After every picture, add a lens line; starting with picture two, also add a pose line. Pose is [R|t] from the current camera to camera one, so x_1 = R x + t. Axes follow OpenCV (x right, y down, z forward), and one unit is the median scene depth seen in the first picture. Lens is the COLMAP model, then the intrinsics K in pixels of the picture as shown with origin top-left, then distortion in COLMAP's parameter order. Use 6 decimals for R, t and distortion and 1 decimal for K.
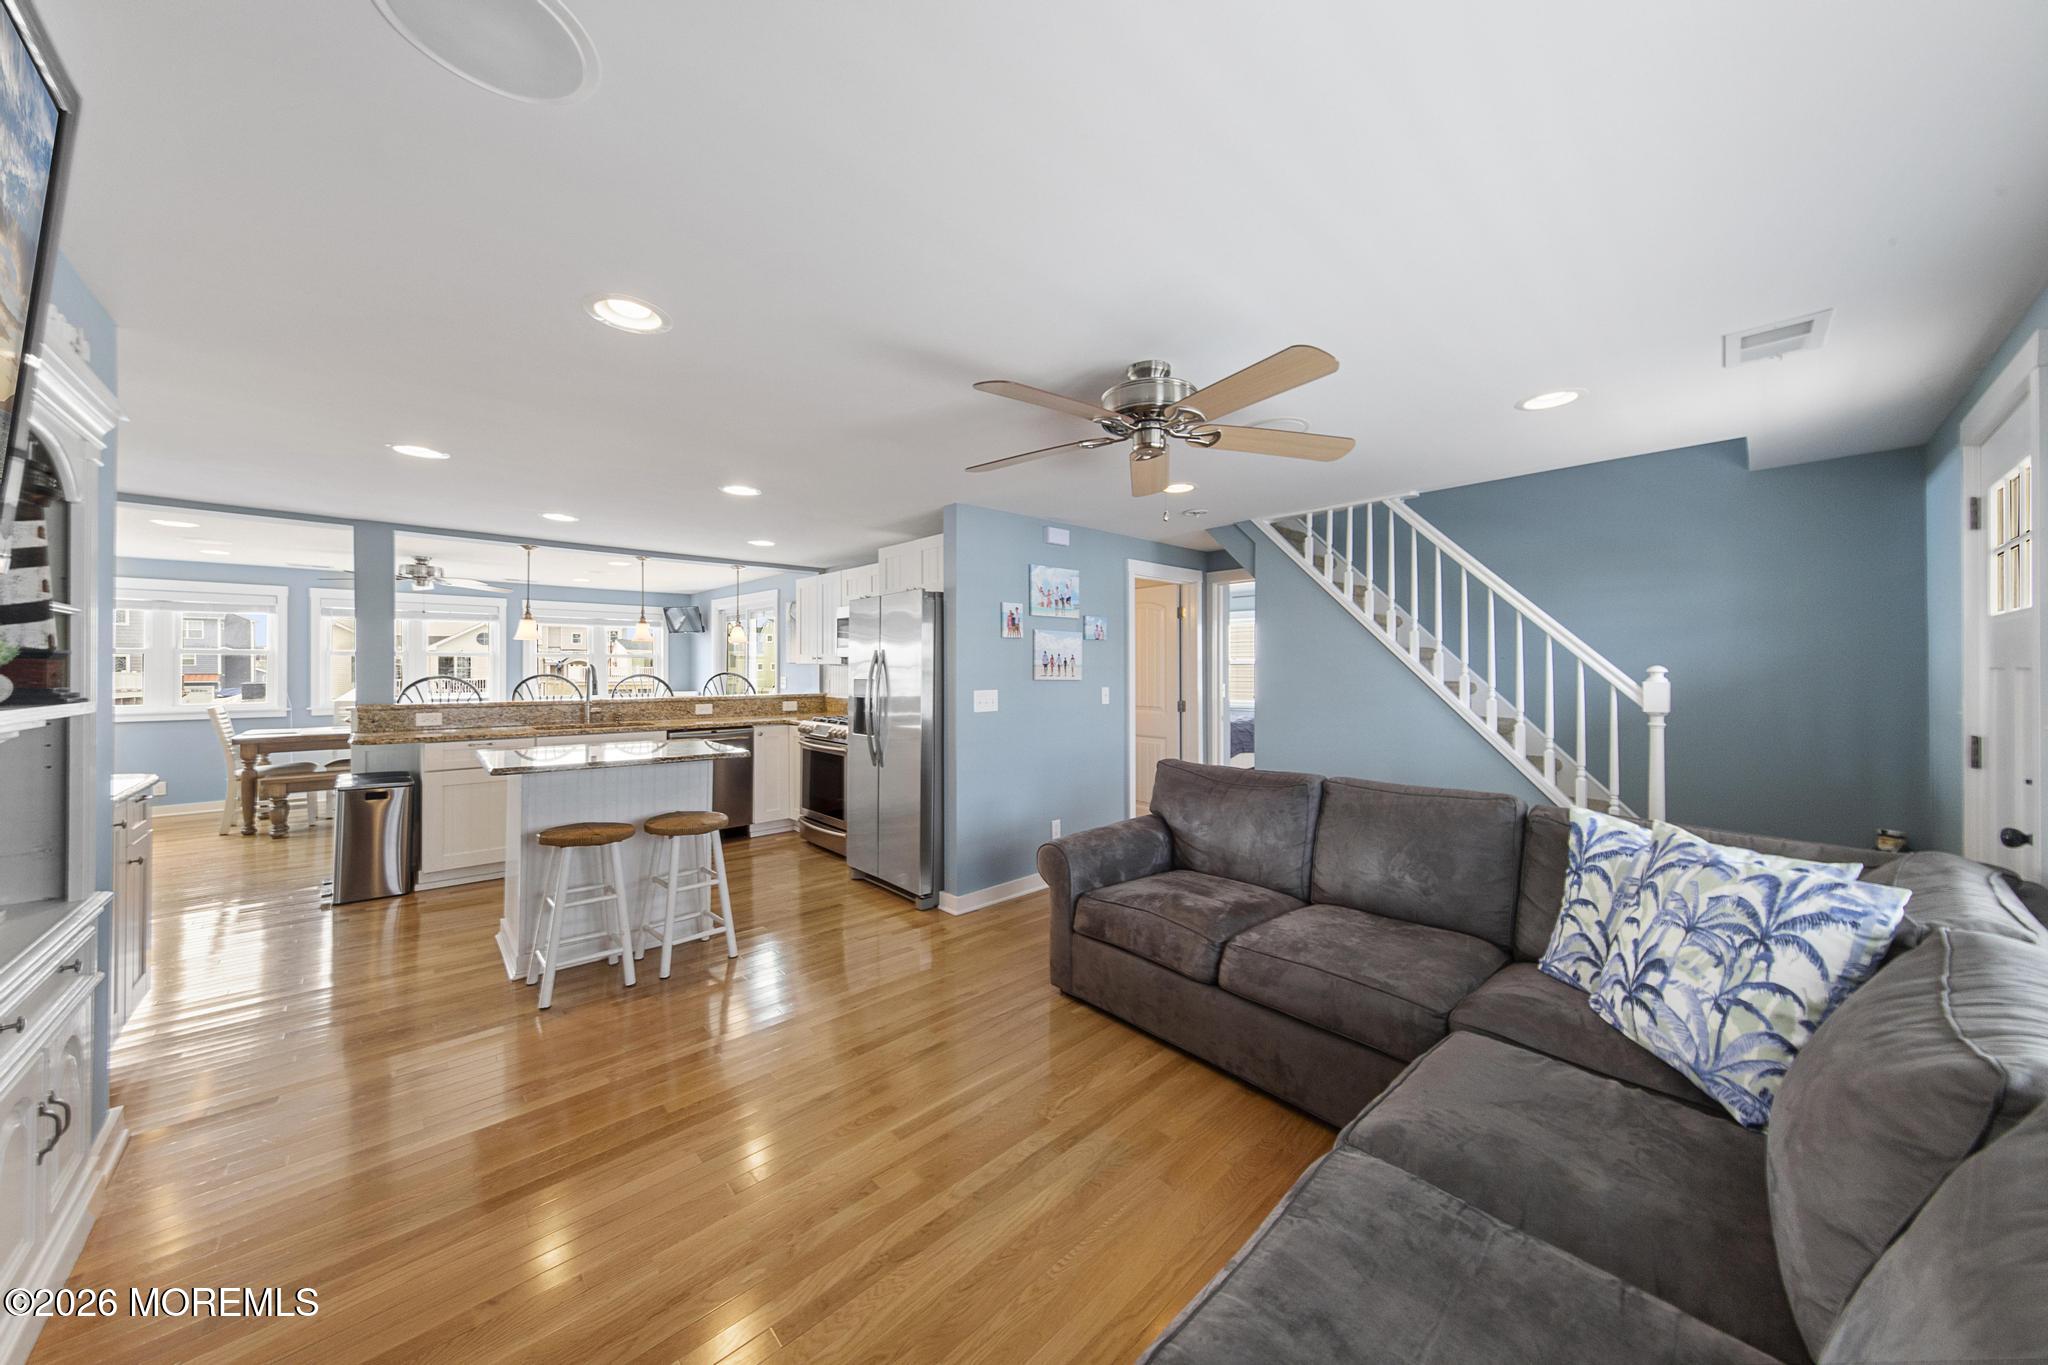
lens RADIAL K [[684.3, 0, 1030.1], [0, 684.3, 672.8], [0, 0, 1]] dist [0.000145, 0.000076]
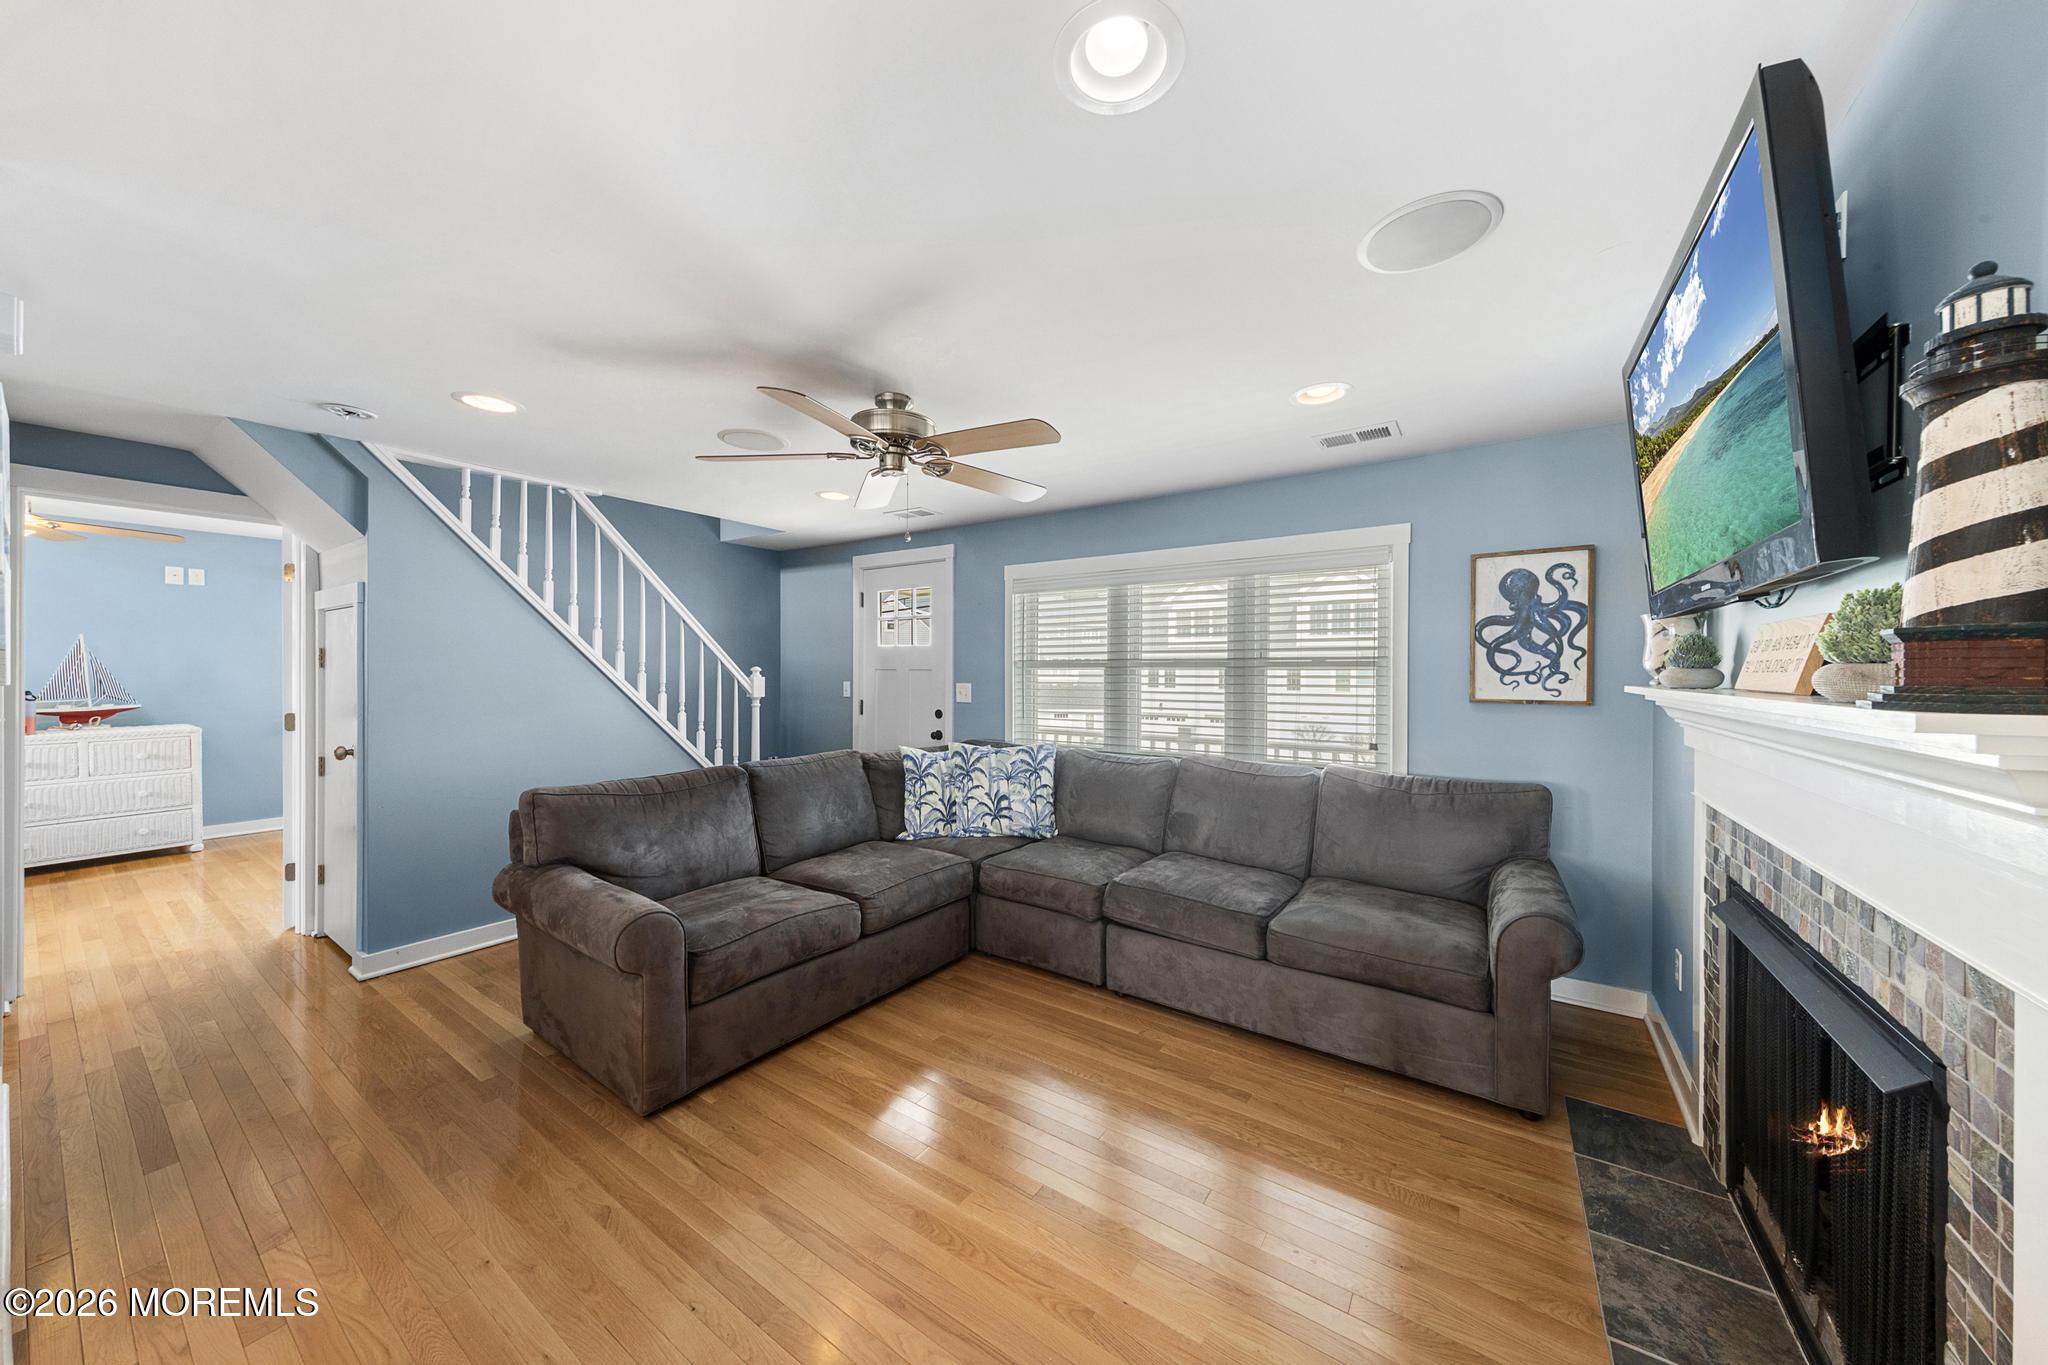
lens RADIAL K [[684.3, 0, 1039.9], [0, 684.3, 679.0], [0, 0, 1]] dist [0.000145, 0.000076]
pose [[-0.222991, -0.008208, 0.974786, -1.073989], [-0.000792, 0.999966, 0.008239, 0.008142], [-0.974820, 0.001065, -0.222990, 1.115572]]
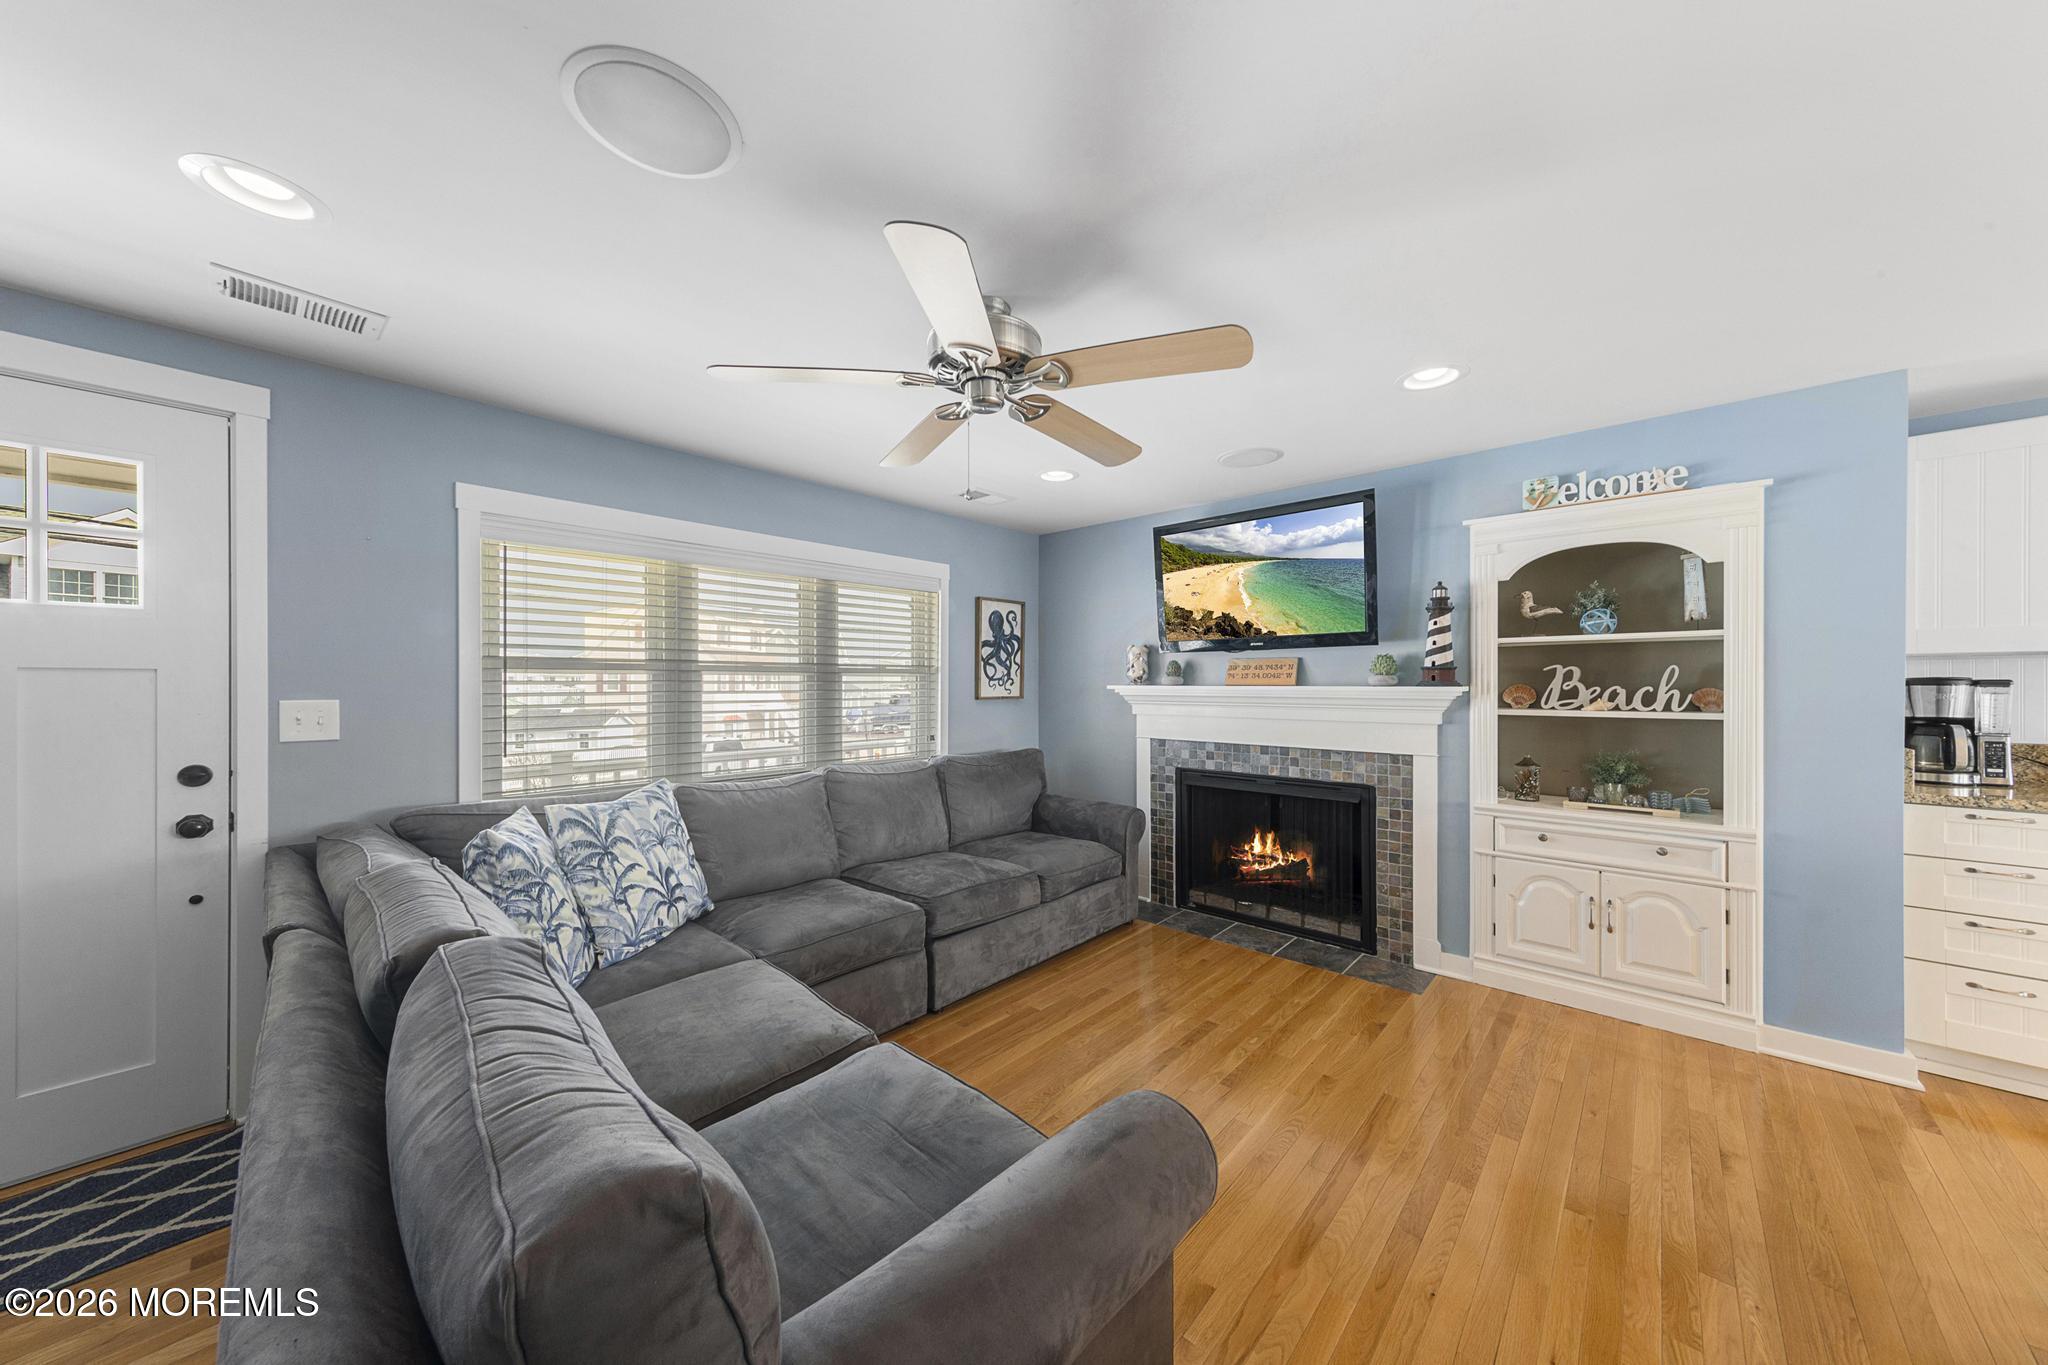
lens RADIAL K [[684.3, 0, 1036.3], [0, 684.3, 678.5], [0, 0, 1]] dist [0.000145, 0.000076]
pose [[-0.996955, -0.002478, -0.077945, 0.192422], [-0.002474, 0.999997, -0.000159, 0.004926], [0.077945, 0.000035, -0.996958, 2.036619]]
